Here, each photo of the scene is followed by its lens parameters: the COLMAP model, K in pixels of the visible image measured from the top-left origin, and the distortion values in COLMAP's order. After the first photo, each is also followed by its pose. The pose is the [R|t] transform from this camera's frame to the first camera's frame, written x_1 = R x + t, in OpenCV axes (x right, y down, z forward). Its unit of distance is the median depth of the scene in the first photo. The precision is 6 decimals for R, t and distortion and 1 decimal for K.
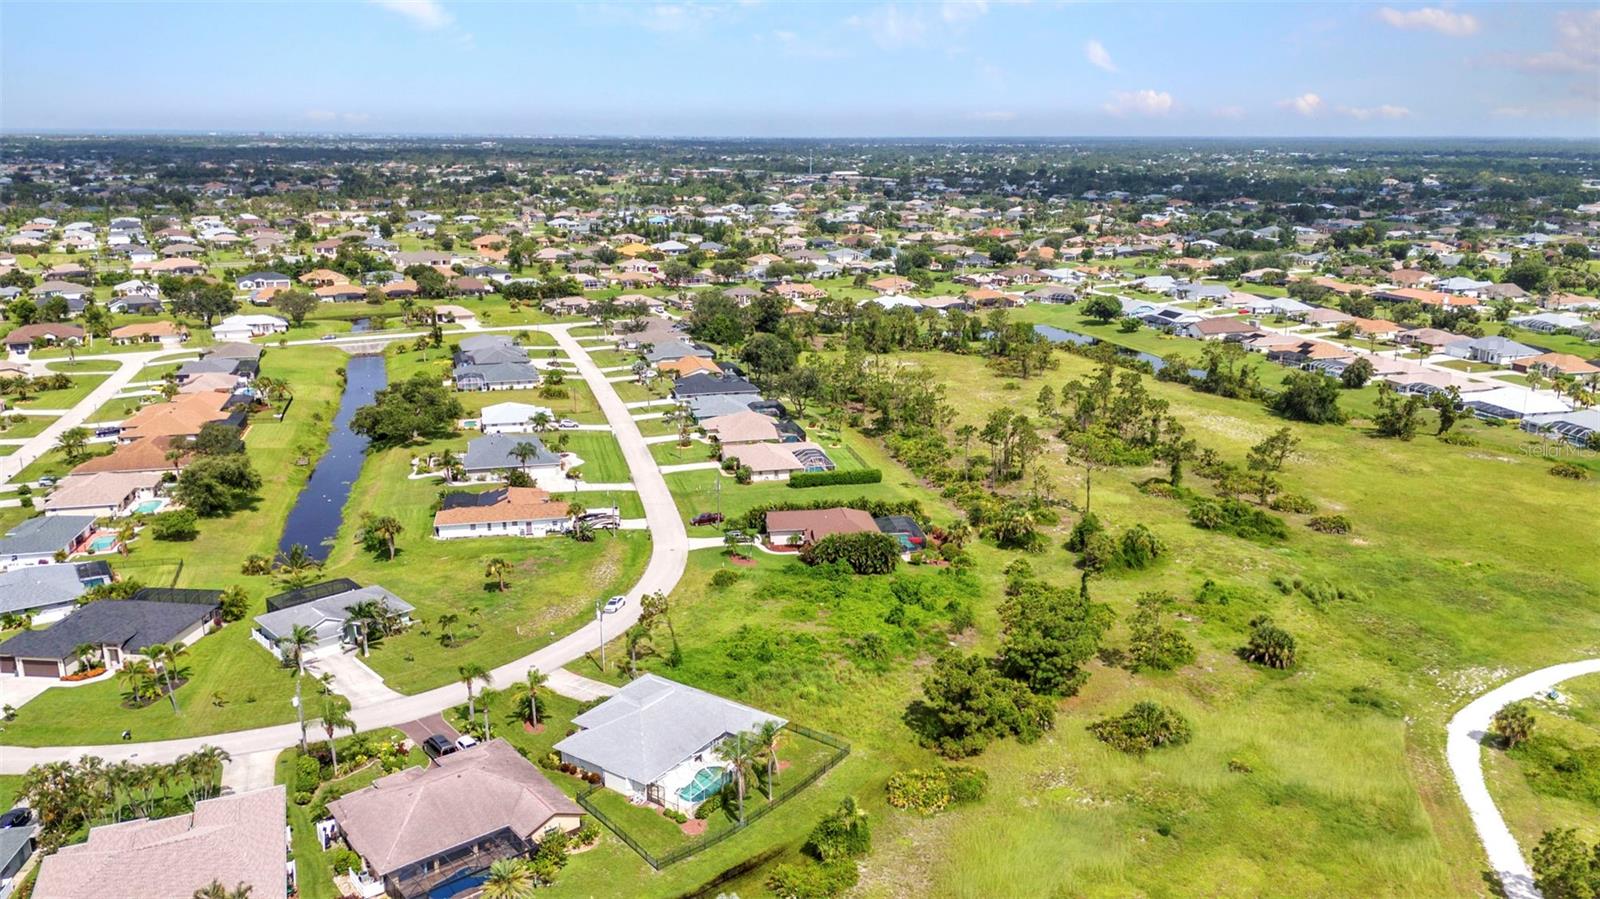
lens RADIAL K [[1172.2, 0, 800.0], [0, 1172.2, 453.5], [0, 0, 1]] dist [0.075124, -0.068995]
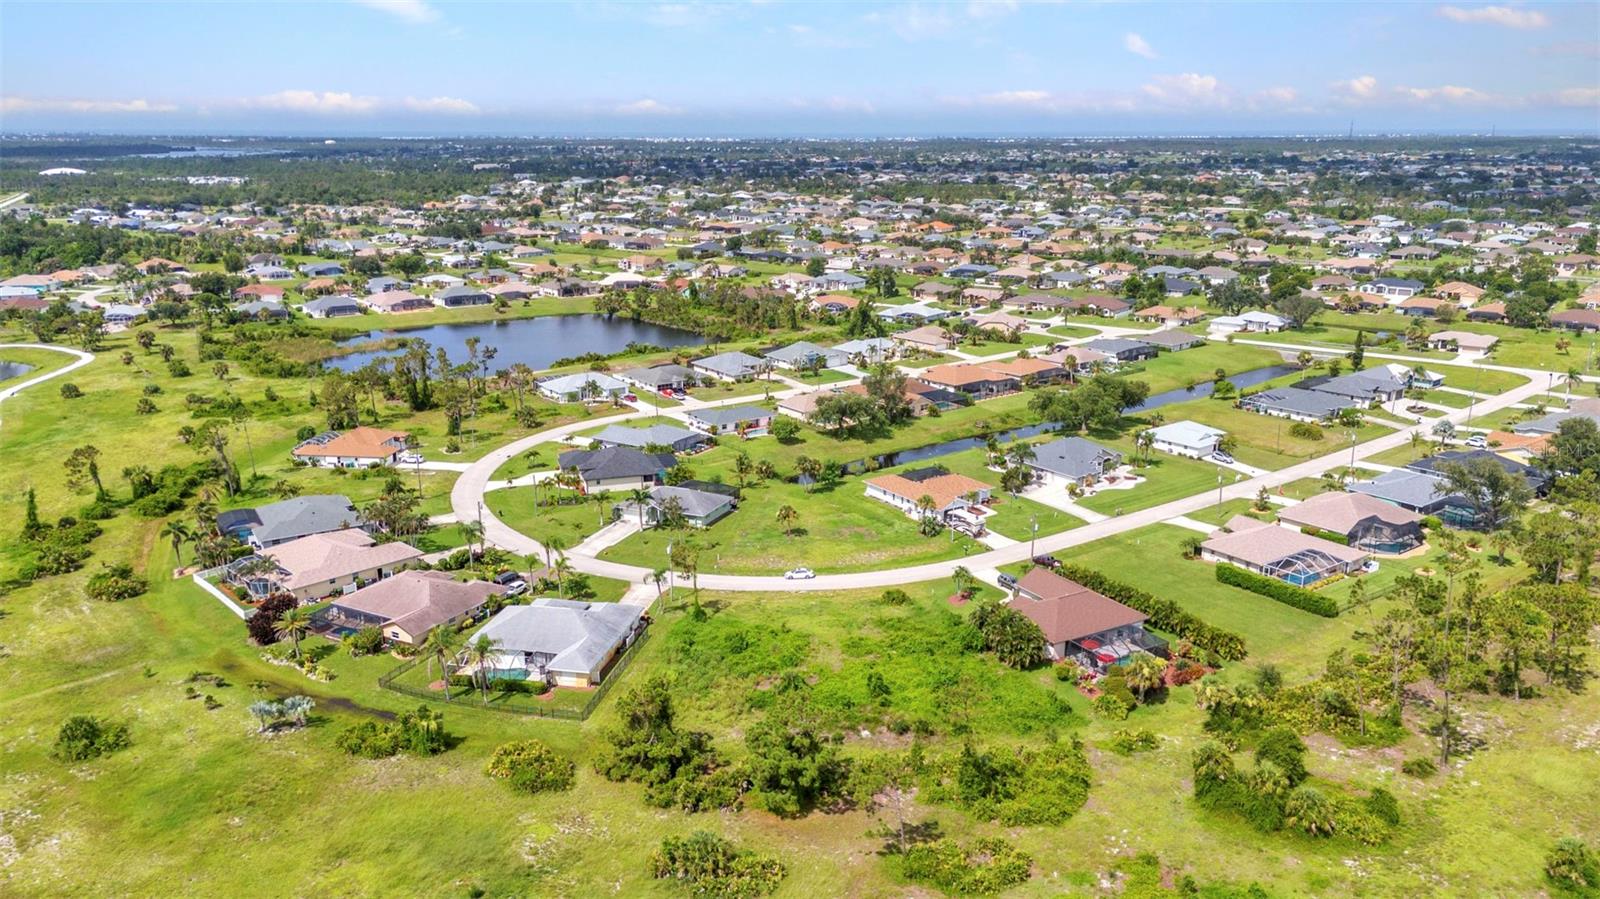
lens RADIAL K [[1167.8, 0, 799.8], [0, 1167.8, 459.0], [0, 0, 1]] dist [0.098372, -0.122544]
pose [[0.381078, 0.244088, -0.891740, 0.581346], [-0.240550, 0.957478, 0.159284, -0.108270], [0.892701, 0.153809, 0.423589, 0.398936]]
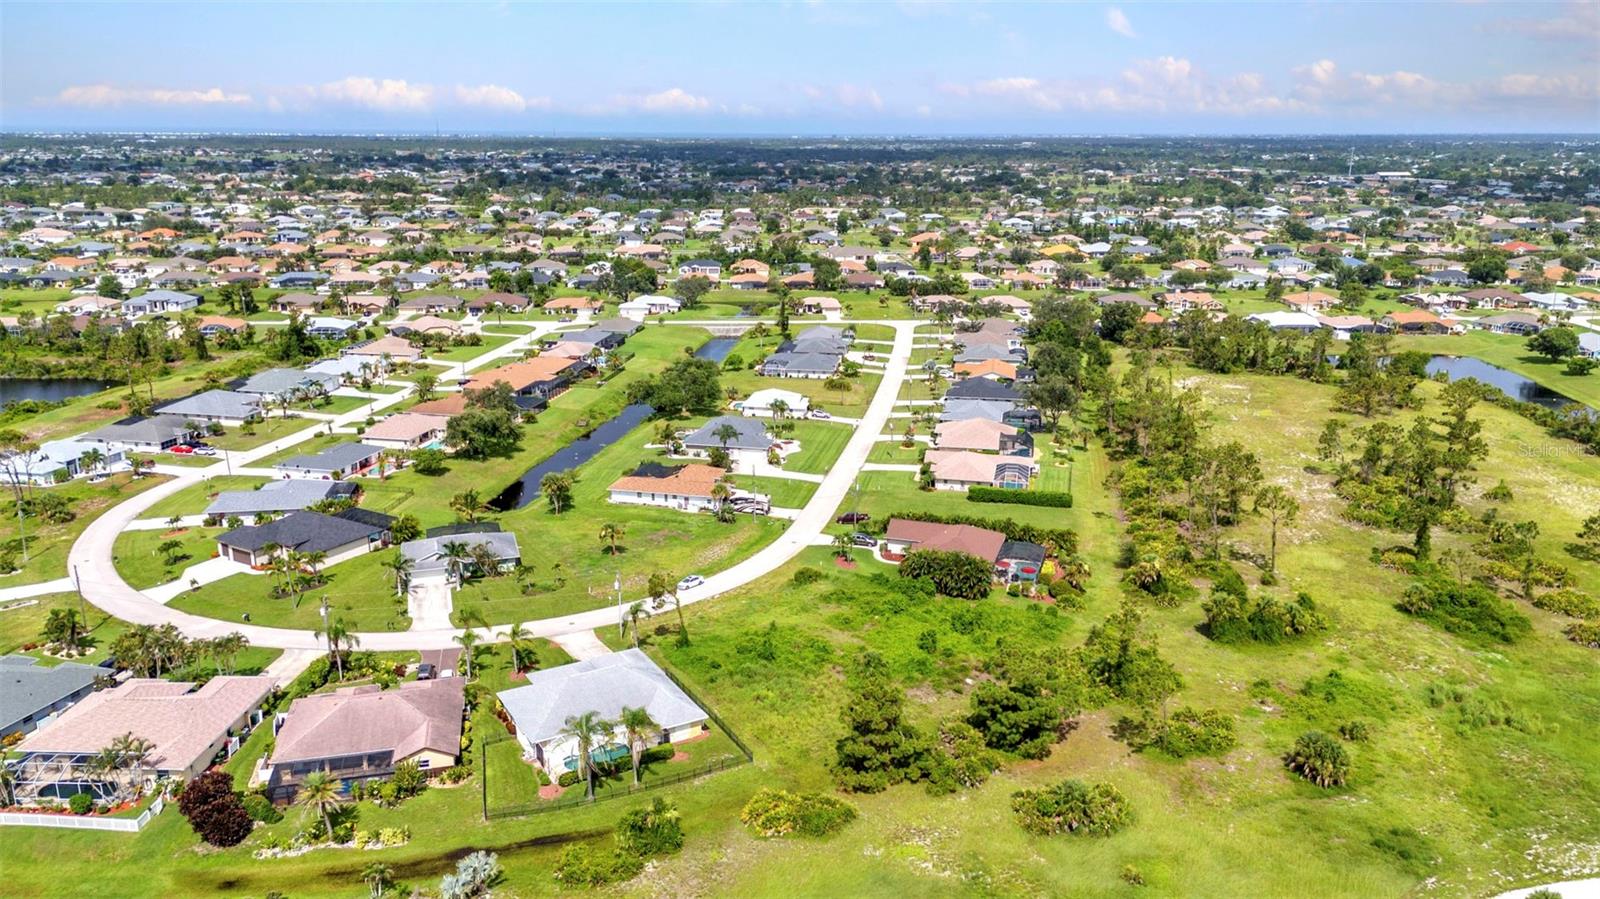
lens RADIAL K [[1172.3, 0, 800.0], [0, 1172.3, 449.5], [0, 0, 1]] dist [0.076807, -0.071555]
pose [[0.901418, 0.111813, -0.418262, 0.266478], [-0.113145, 0.993341, 0.021702, -0.017424], [0.417903, 0.027762, 0.908067, 0.066820]]
